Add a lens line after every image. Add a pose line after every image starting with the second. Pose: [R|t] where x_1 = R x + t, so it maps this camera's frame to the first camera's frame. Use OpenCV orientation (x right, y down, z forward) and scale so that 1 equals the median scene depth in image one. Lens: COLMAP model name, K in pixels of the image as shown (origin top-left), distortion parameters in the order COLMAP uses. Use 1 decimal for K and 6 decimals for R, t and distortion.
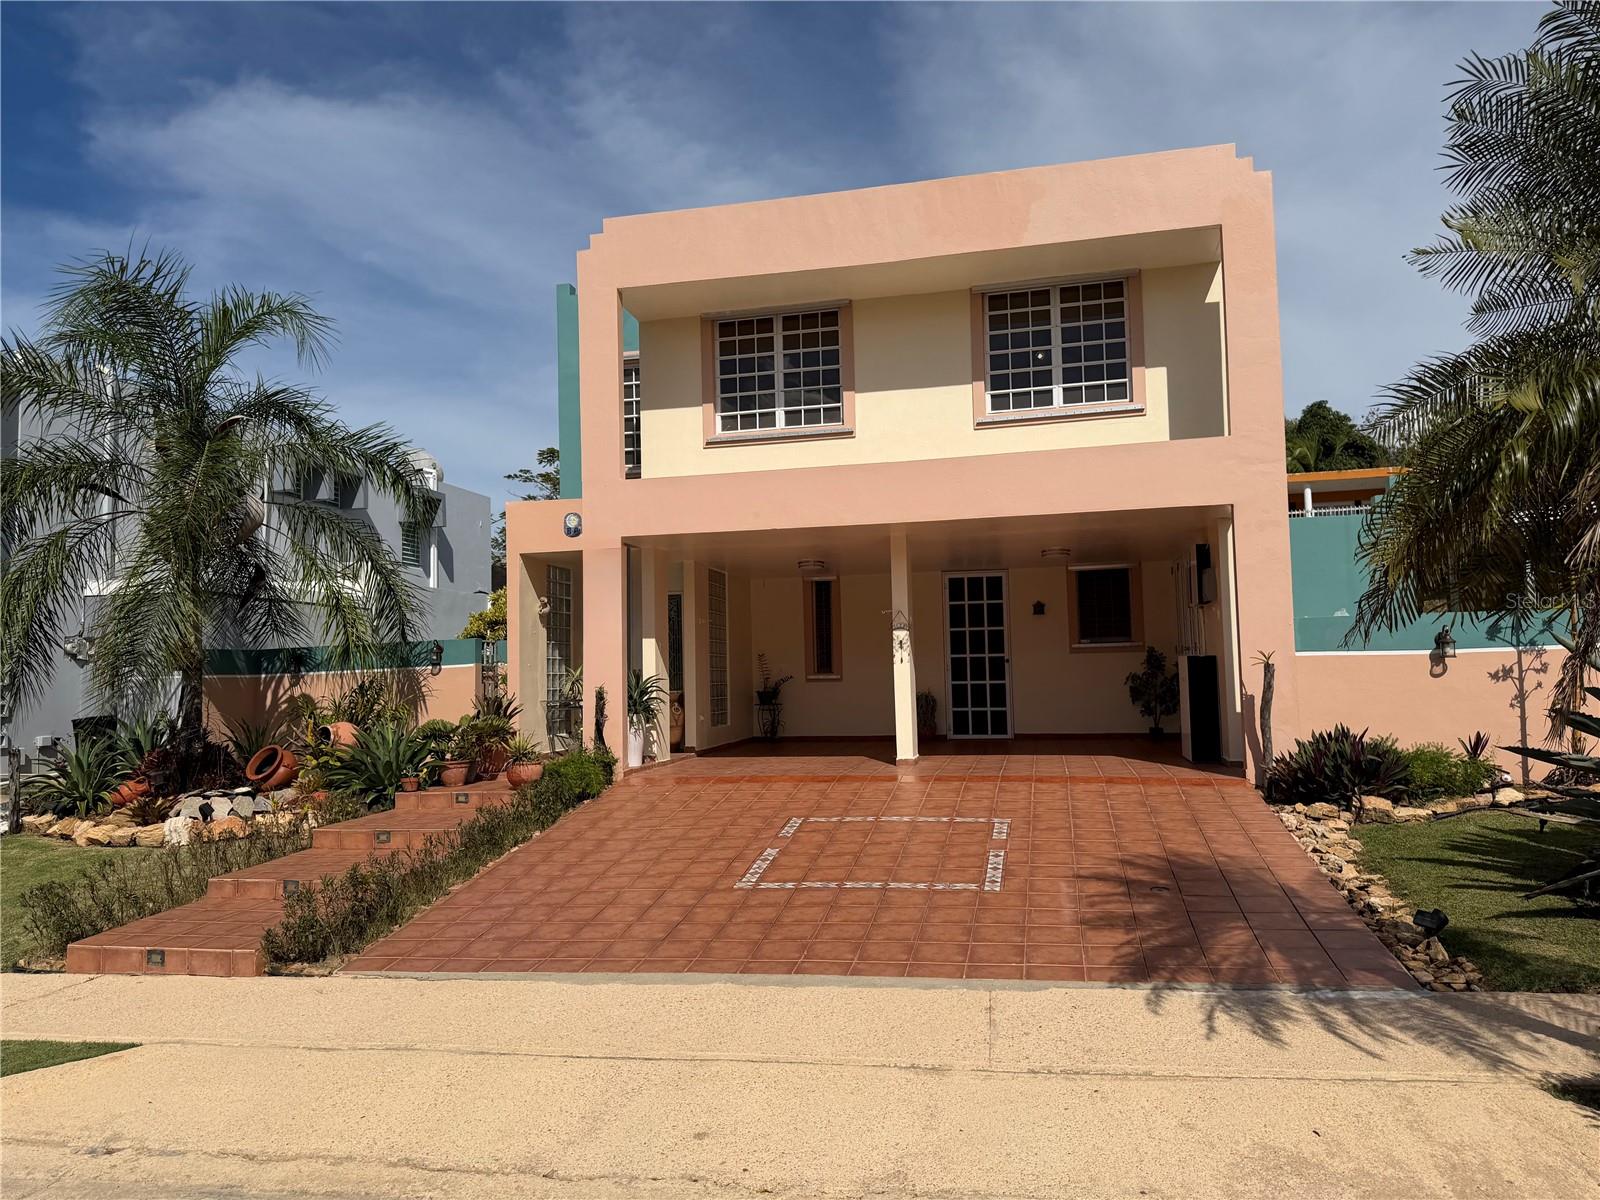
lens RADIAL K [[1114.5, 0, 797.9], [0, 1114.5, 595.6], [0, 0, 1]] dist [0.044207, -0.043942]
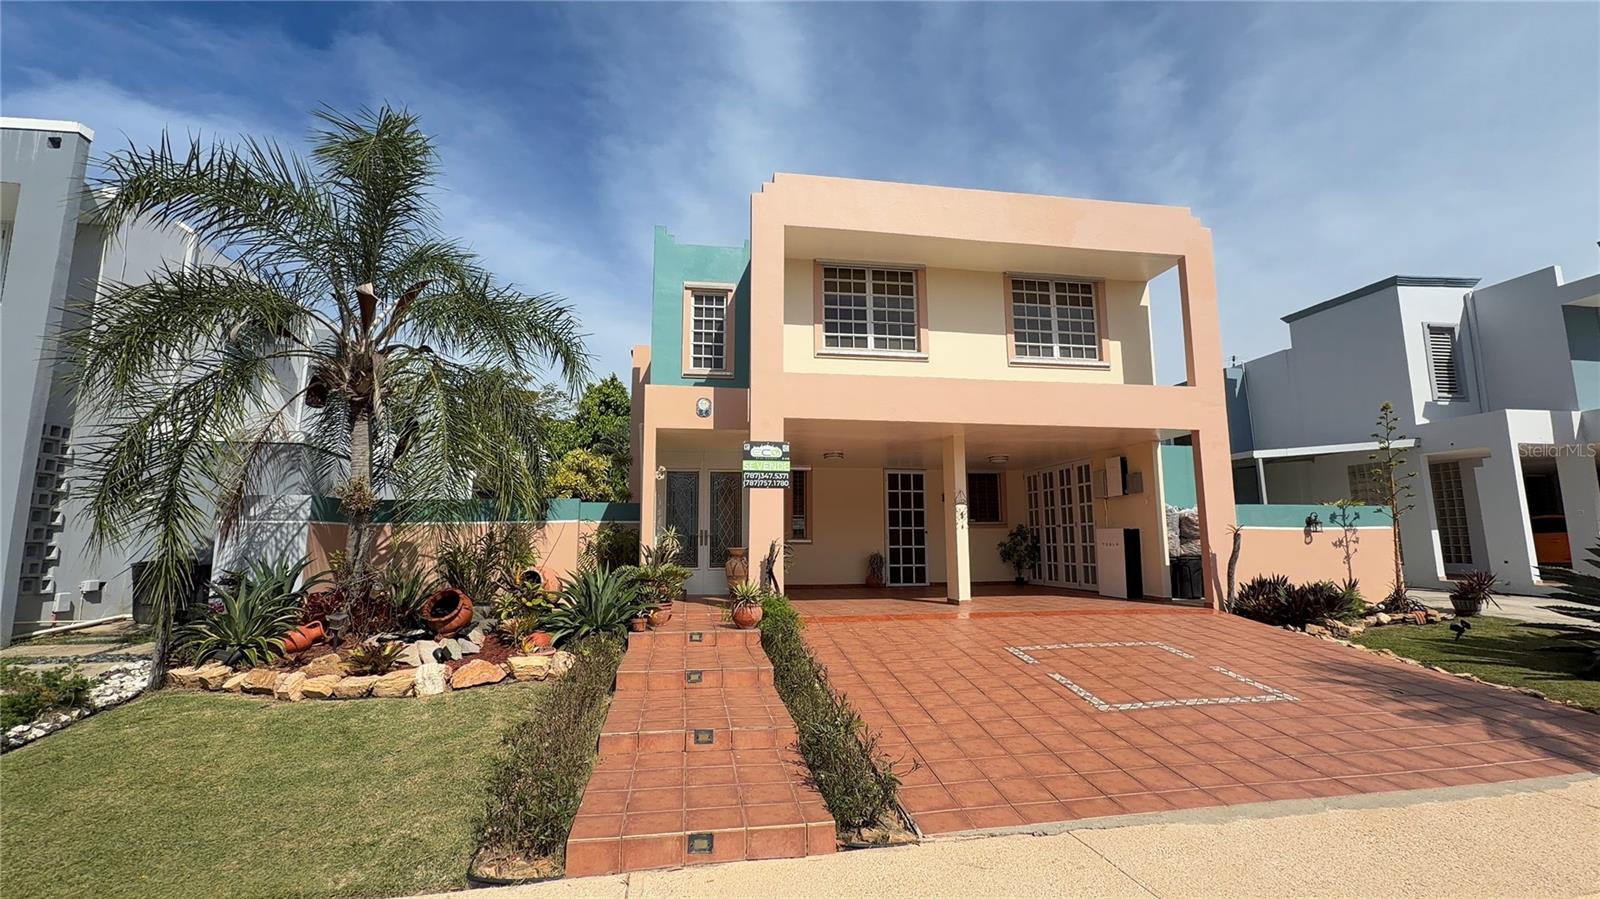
lens RADIAL K [[691.8, 0, 807.7], [0, 691.8, 446.5], [0, 0, 1]] dist [-0.005808, 0.005810]
pose [[0.928377, 0.073901, 0.364217, -0.410972], [-0.046322, 0.995397, -0.083897, 0.041704], [-0.368741, 0.061016, 0.927528, 0.283878]]
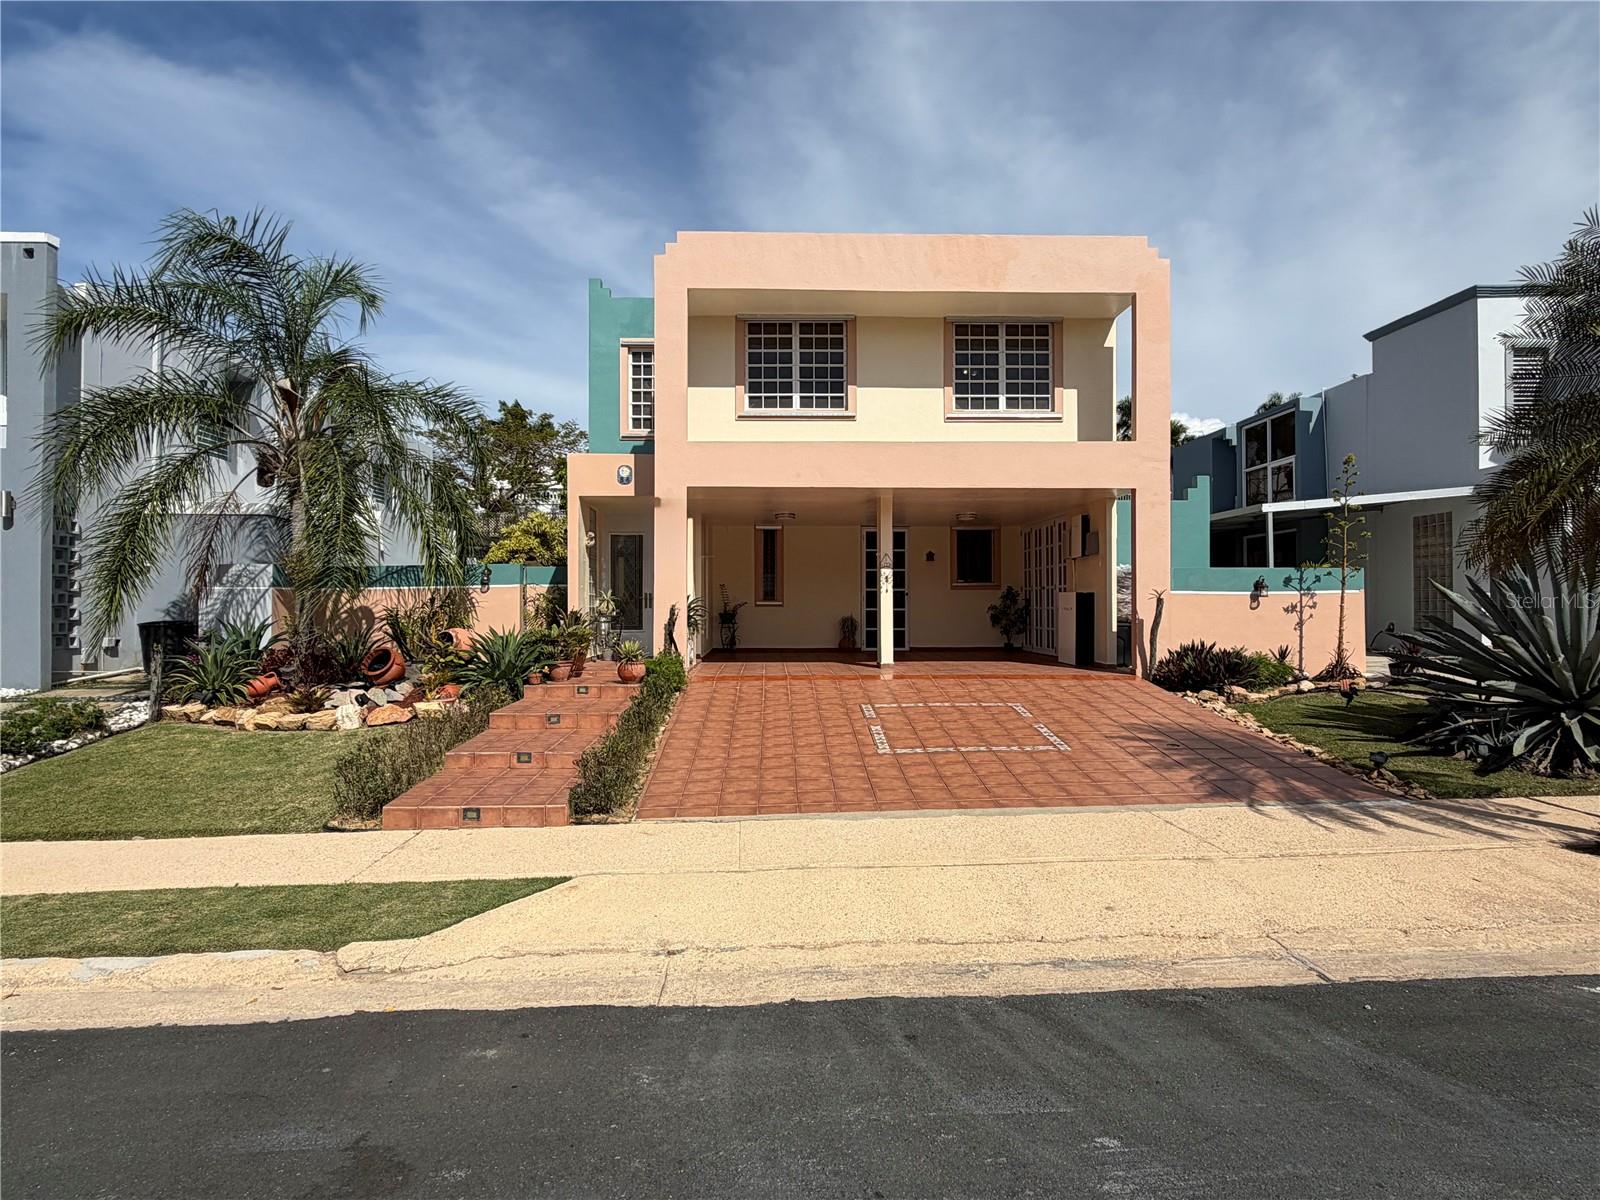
lens RADIAL K [[850.9, 0, 802.4], [0, 850.9, 599.1], [0, 0, 1]] dist [-0.006003, 0.006615]
pose [[0.968688, 0.025261, 0.246994, -0.267726], [-0.039964, 0.997703, 0.054699, 0.016587], [-0.245045, -0.062857, 0.967472, 0.028254]]
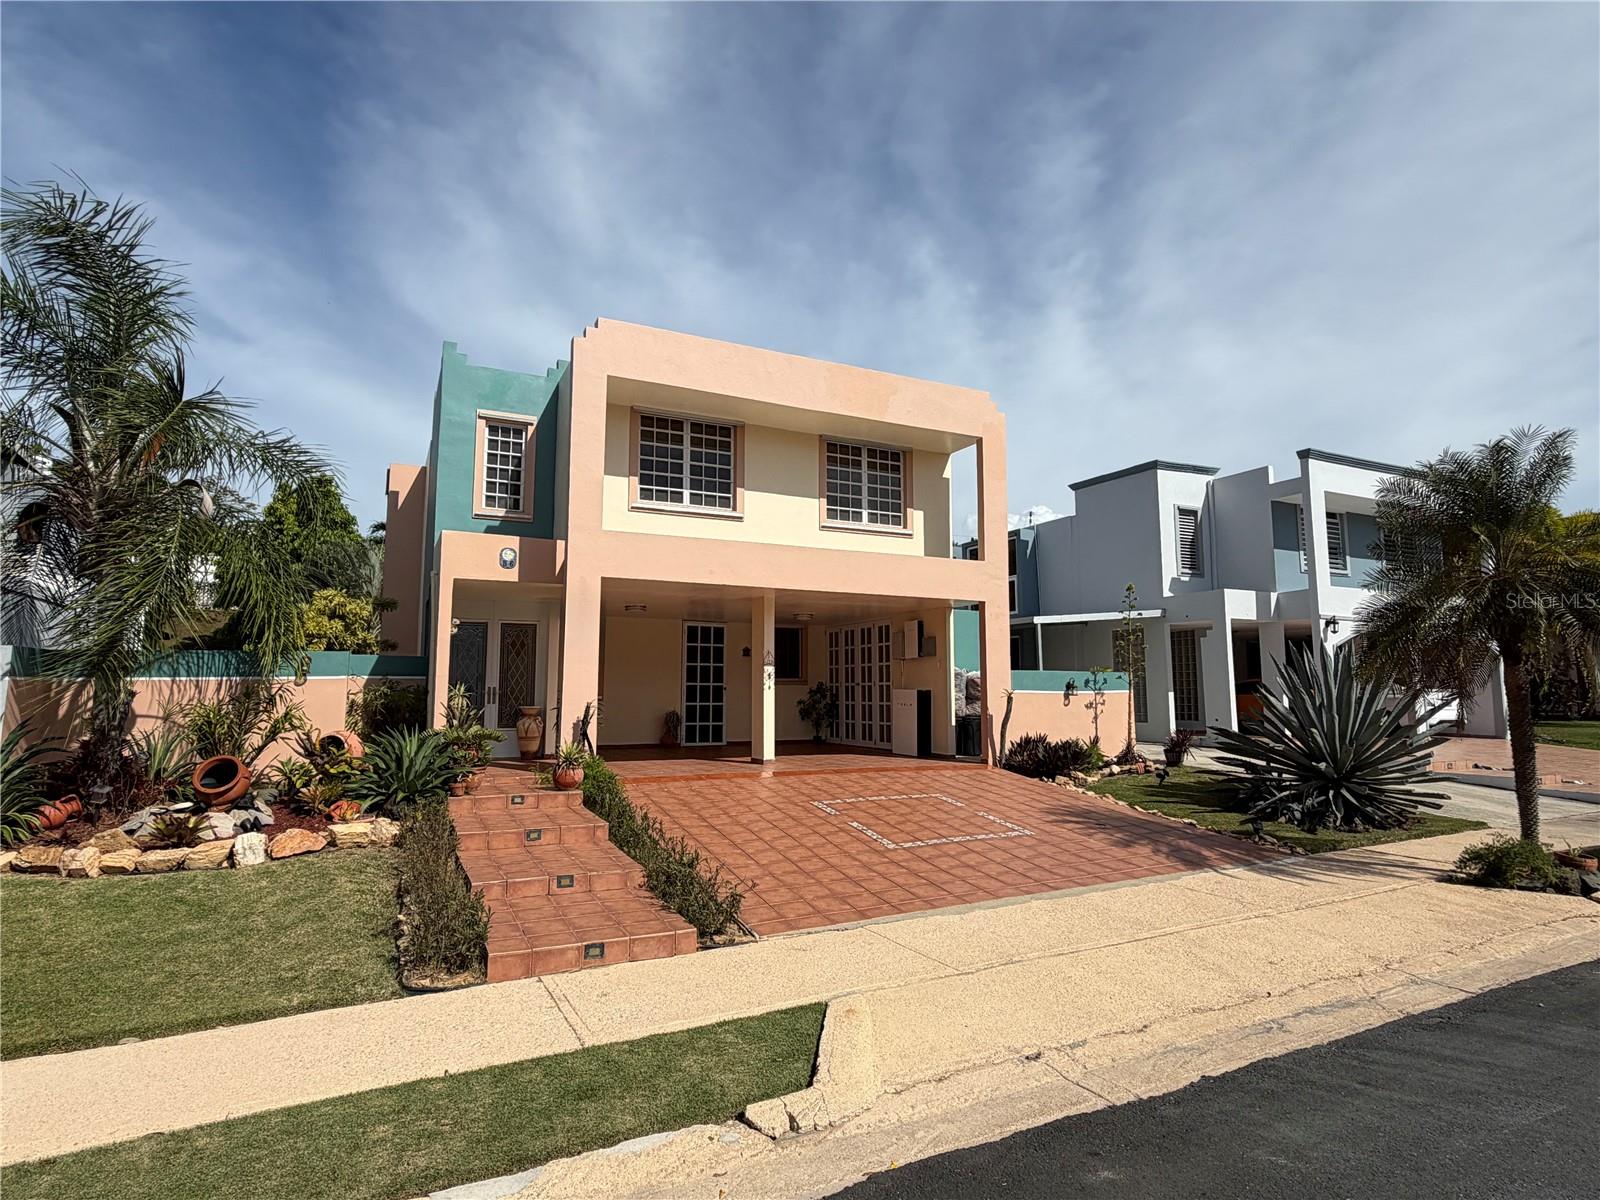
lens RADIAL K [[850.9, 0, 805.8], [0, 850.9, 601.4], [0, 0, 1]] dist [-0.006003, 0.006615]
pose [[0.782212, 0.094518, 0.615800, -0.548523], [-0.067656, 0.995466, -0.066854, 0.020013], [-0.619327, 0.010632, 0.785061, 0.144102]]
